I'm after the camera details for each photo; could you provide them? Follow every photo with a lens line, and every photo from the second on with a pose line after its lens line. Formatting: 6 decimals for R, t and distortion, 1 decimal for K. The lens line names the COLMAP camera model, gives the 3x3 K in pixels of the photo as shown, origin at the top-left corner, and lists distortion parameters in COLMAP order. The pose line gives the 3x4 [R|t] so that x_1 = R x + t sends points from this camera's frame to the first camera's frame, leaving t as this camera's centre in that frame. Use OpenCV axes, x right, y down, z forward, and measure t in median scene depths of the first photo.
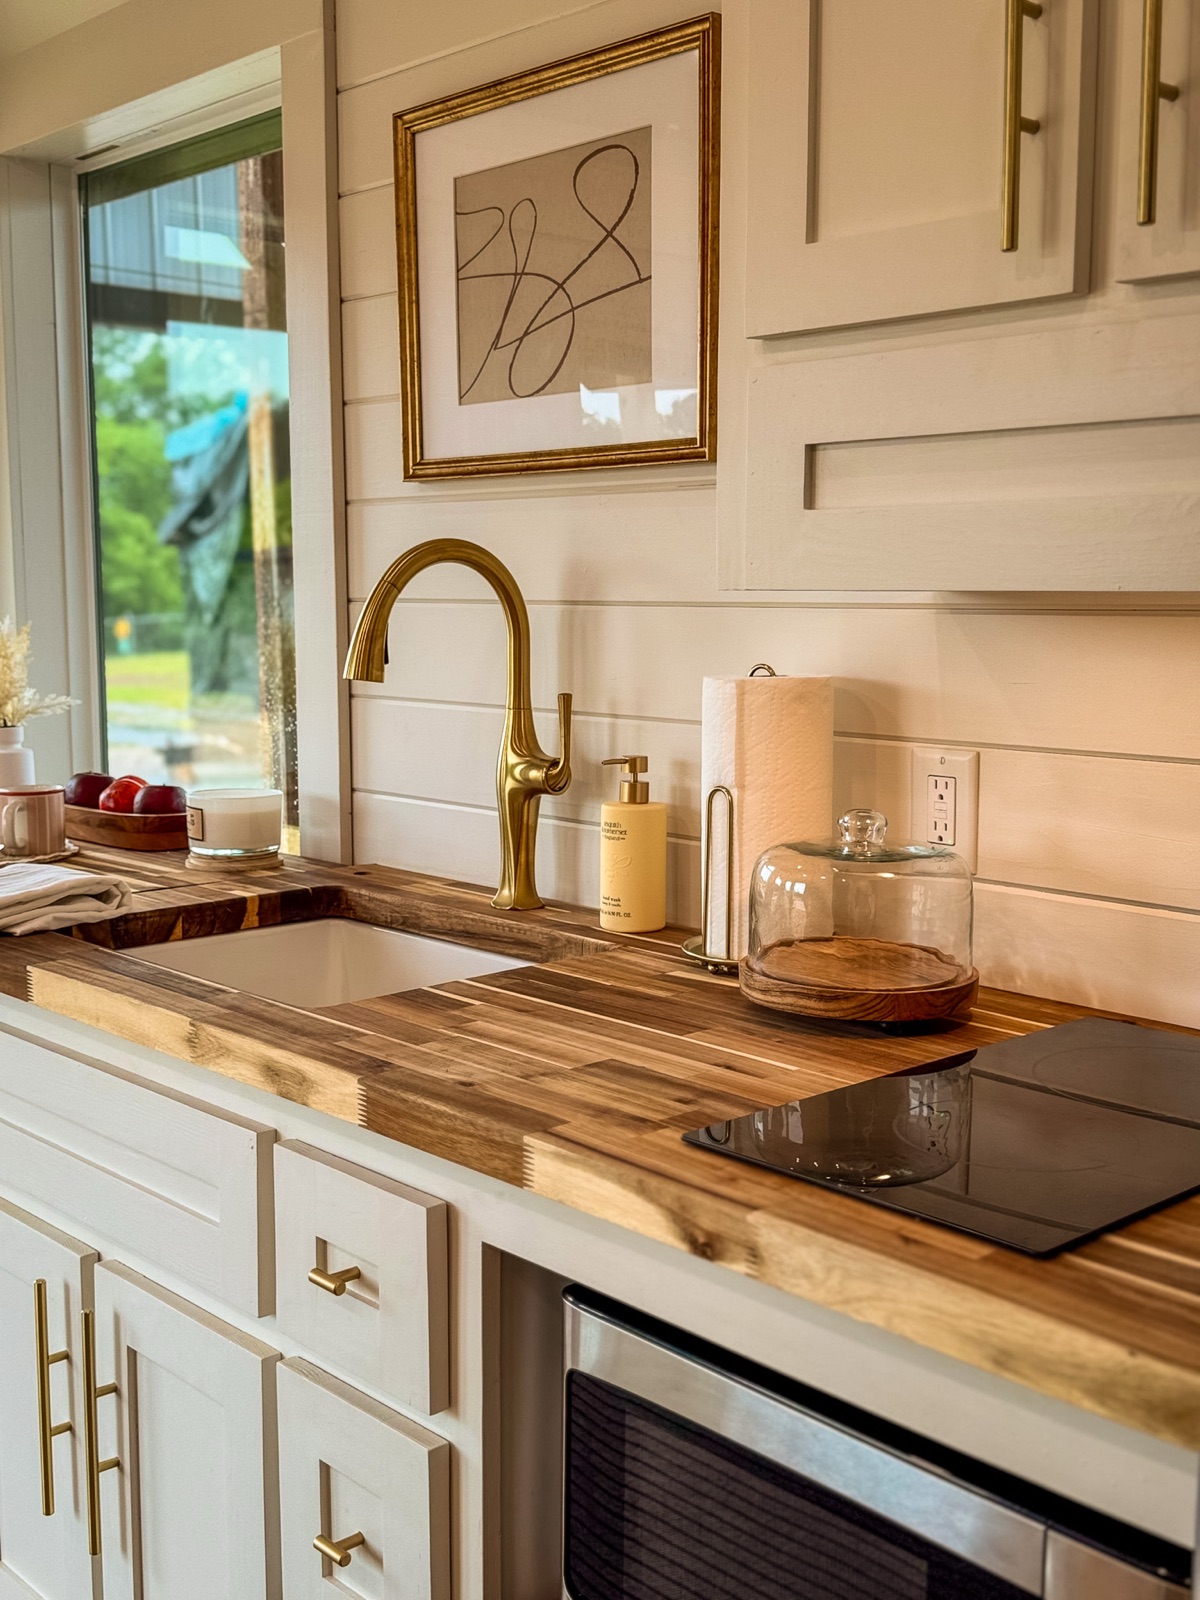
lens RADIAL K [[1778.7, 0, 600.0], [0, 1778.7, 800.0], [0, 0, 1]] dist [0.049393, -0.008041]
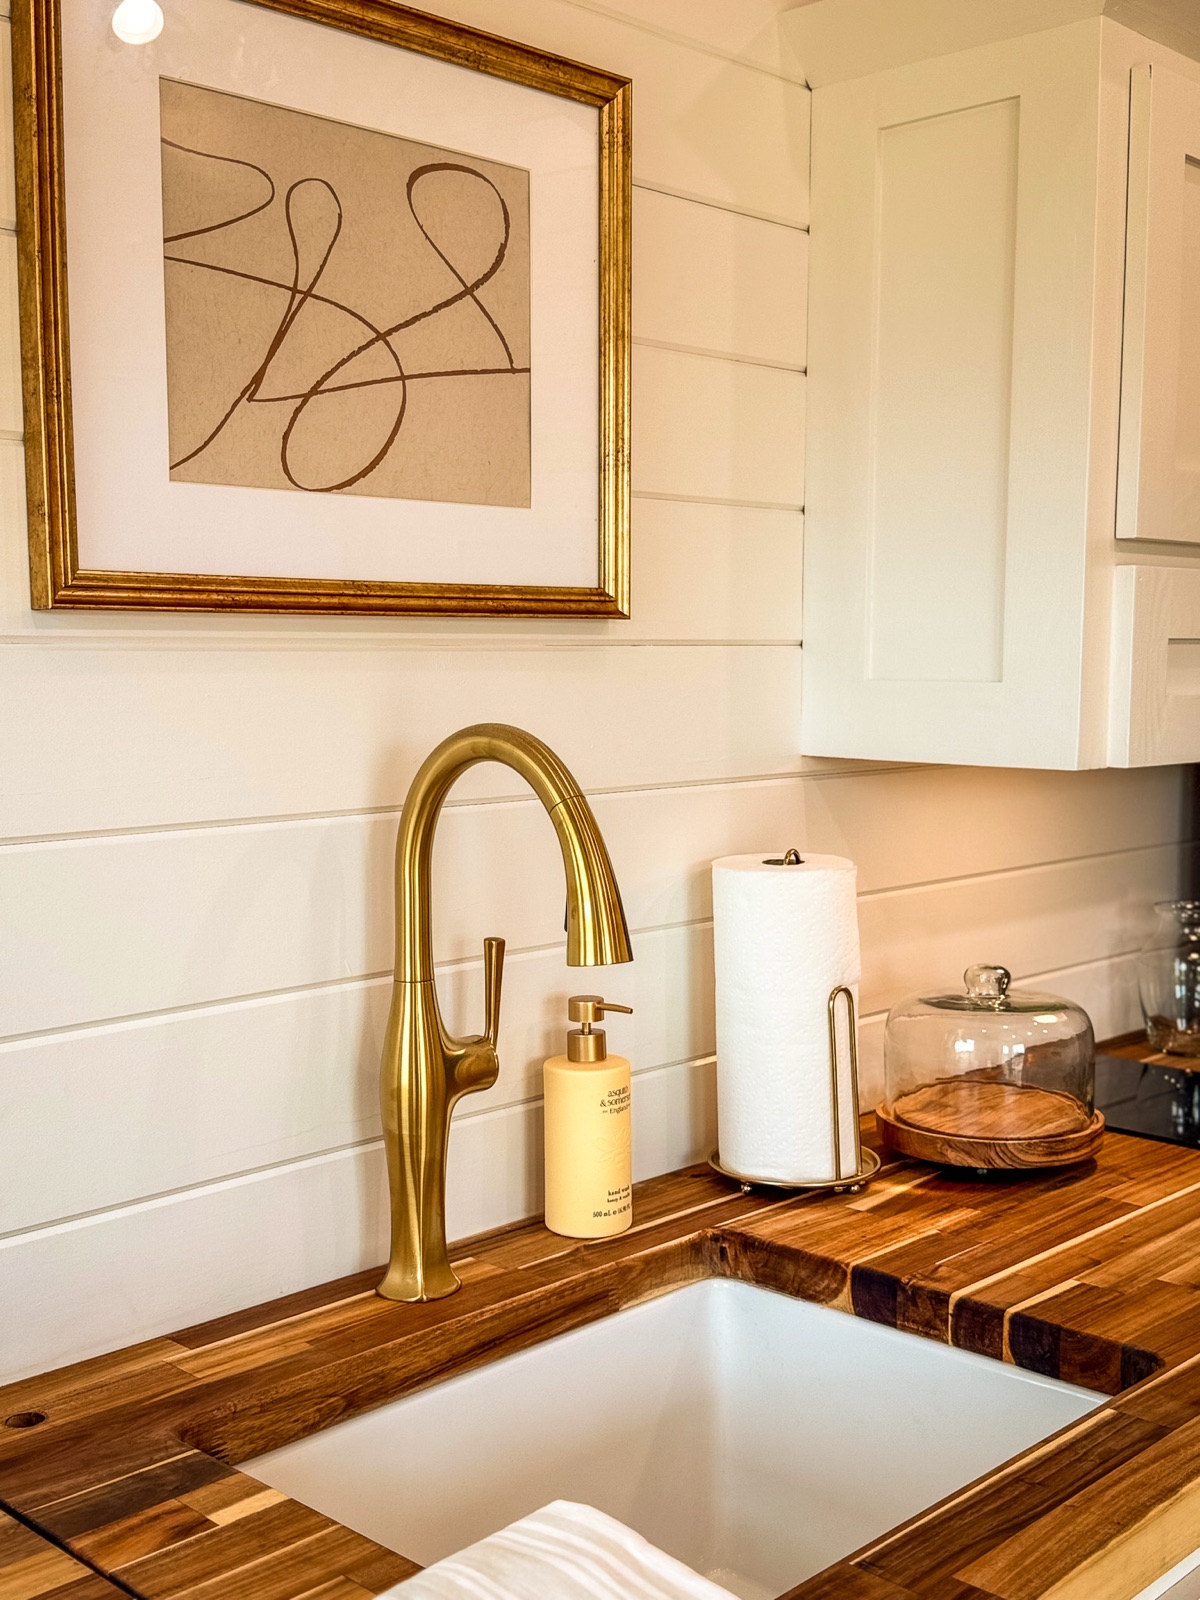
lens RADIAL K [[1778.7, 0, 600.0], [0, 1778.7, 800.0], [0, 0, 1]] dist [0.049393, -0.008041]
pose [[-0.060986, -0.082374, 0.994734, -0.715735], [0.126245, 0.987949, 0.089552, -0.173010], [-0.990123, 0.131042, -0.049852, 1.004855]]
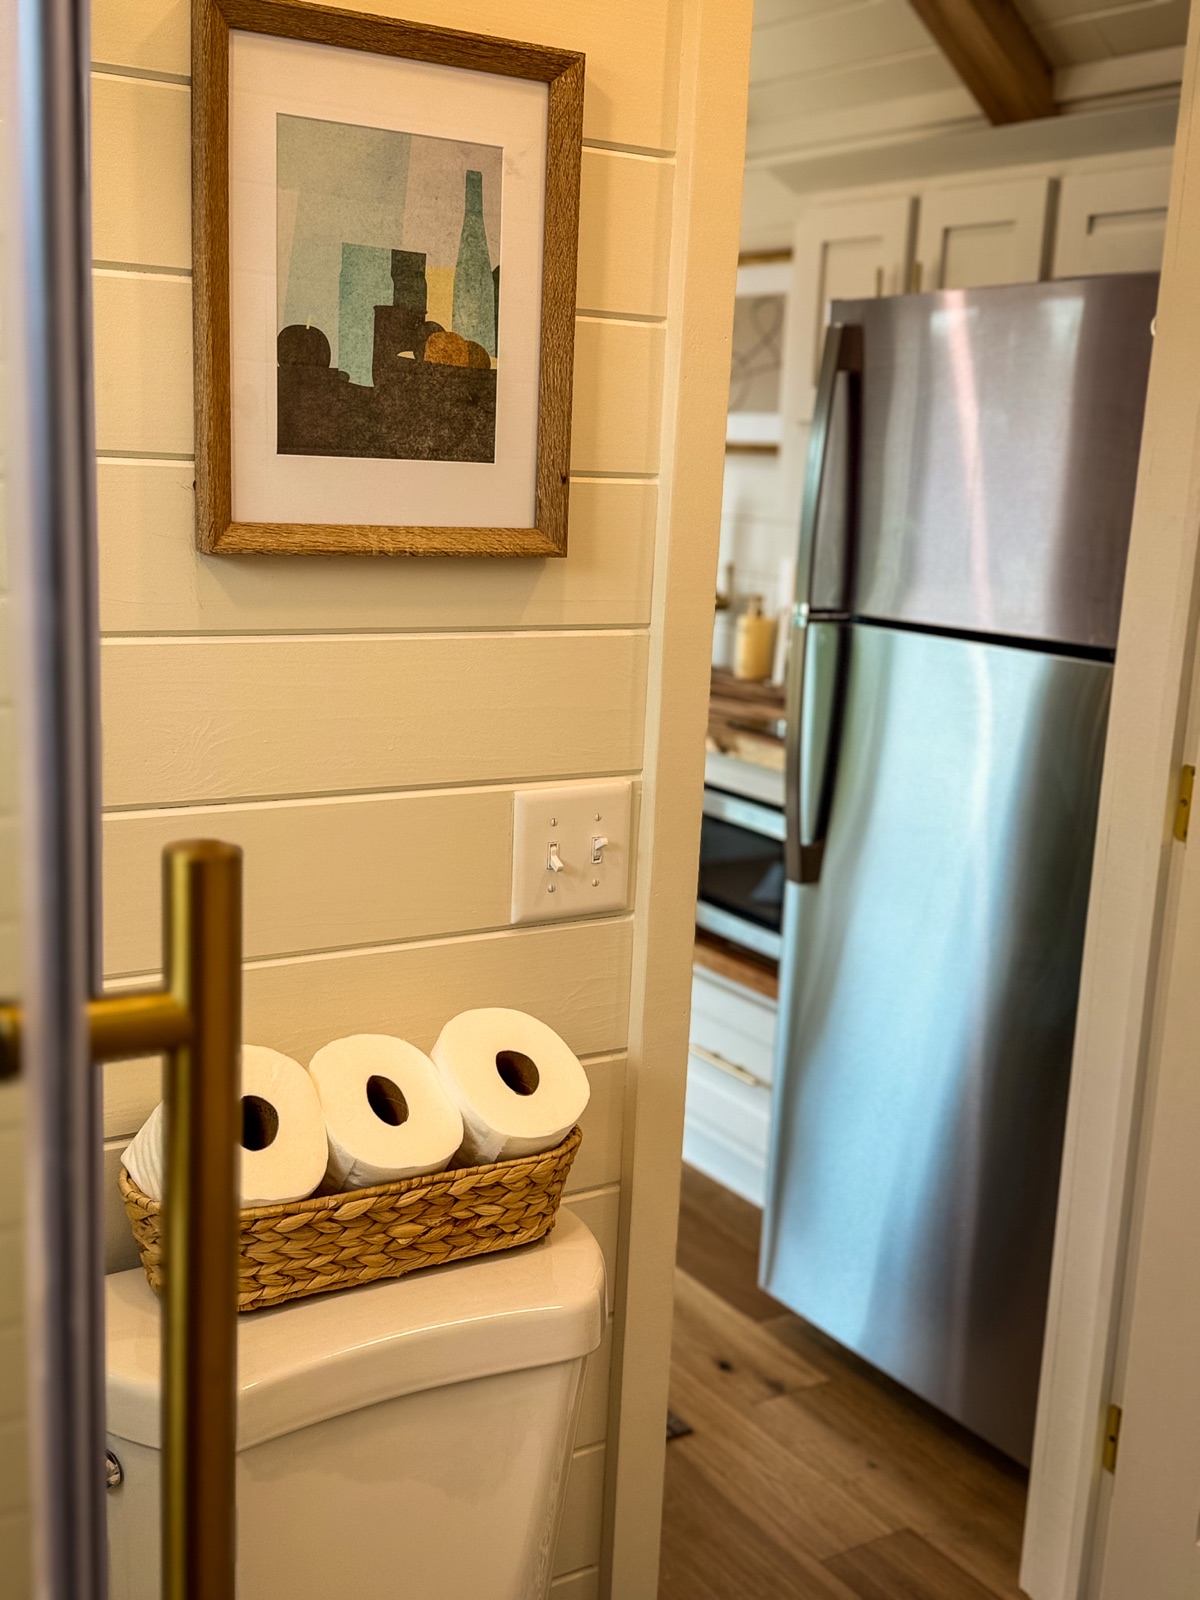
lens RADIAL K [[1778.7, 0, 600.0], [0, 1778.7, 800.0], [0, 0, 1]] dist [0.049393, -0.008041]
pose [[0.984358, 0.076190, -0.158853, 0.183765], [-0.063845, 0.994632, 0.081426, 0.055439], [0.164204, -0.070010, 0.983939, -1.093779]]
